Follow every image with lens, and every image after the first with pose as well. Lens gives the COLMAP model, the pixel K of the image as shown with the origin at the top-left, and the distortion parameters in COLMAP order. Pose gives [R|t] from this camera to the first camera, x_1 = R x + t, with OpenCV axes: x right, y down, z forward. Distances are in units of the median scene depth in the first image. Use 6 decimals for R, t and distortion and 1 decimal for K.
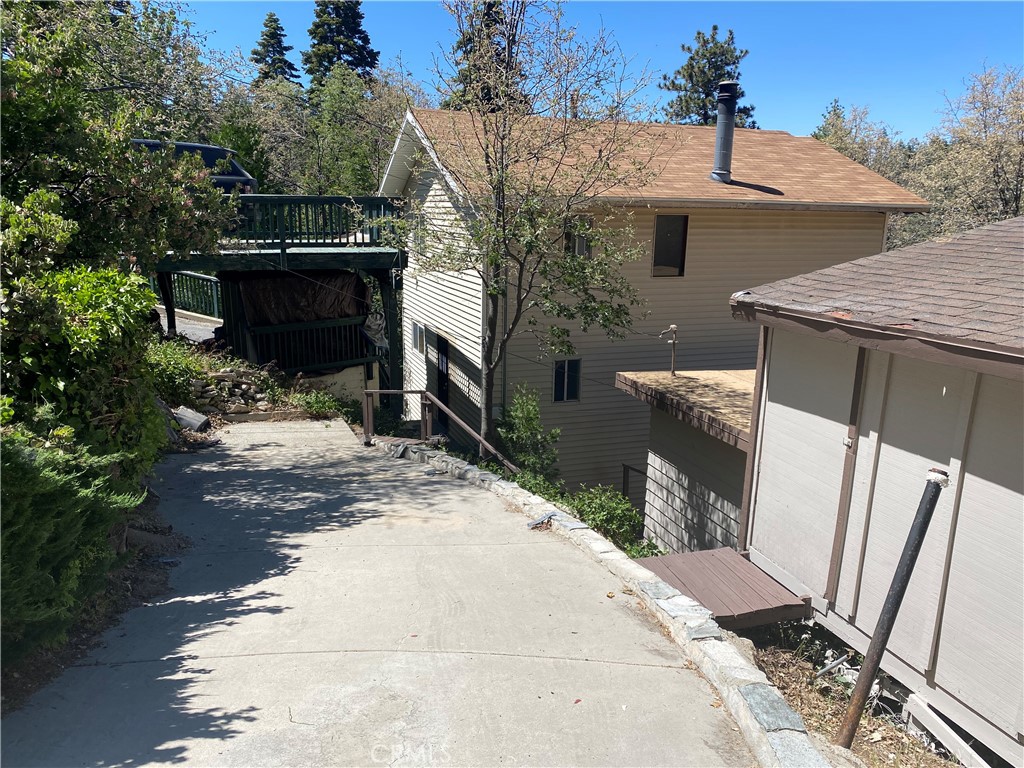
lens RADIAL K [[780.2, 0, 512.0], [0, 780.2, 384.0], [0, 0, 1]] dist [-0.026624, 0.034450]
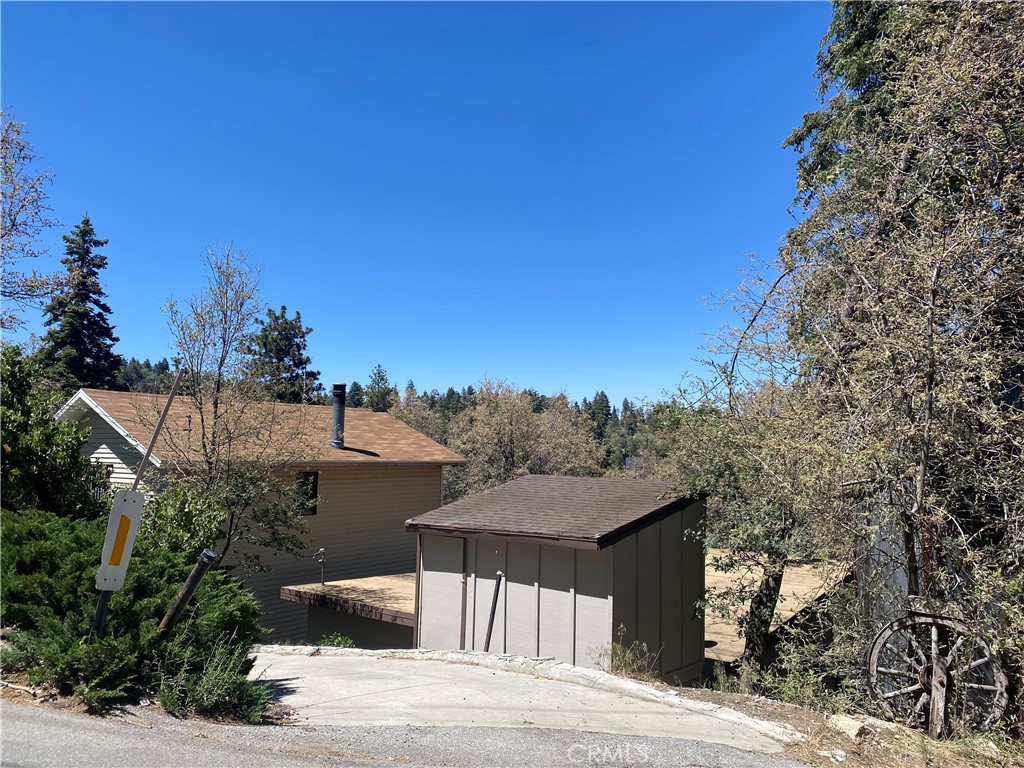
lens RADIAL K [[780.2, 0, 512.0], [0, 780.2, 384.0], [0, 0, 1]] dist [-0.026624, 0.034450]
pose [[0.845998, 0.031588, 0.532250, -0.233691], [0.127585, 0.957250, -0.259604, 0.044527], [-0.517696, 0.287532, 0.805801, -0.374387]]
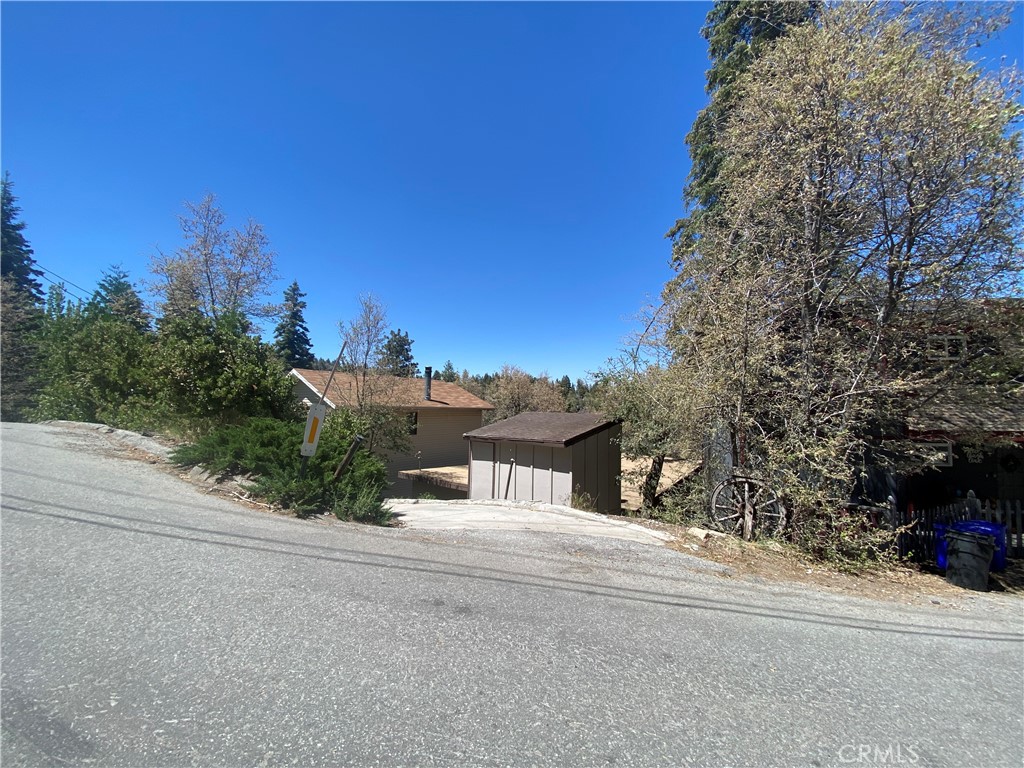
lens RADIAL K [[409.1, 0, 507.6], [0, 409.1, 378.6], [0, 0, 1]] dist [0.017029, -0.018376]
pose [[0.859988, 0.022388, 0.509824, -0.232003], [0.121519, 0.961315, -0.247197, 0.061861], [-0.495635, 0.274540, 0.823998, -0.366527]]
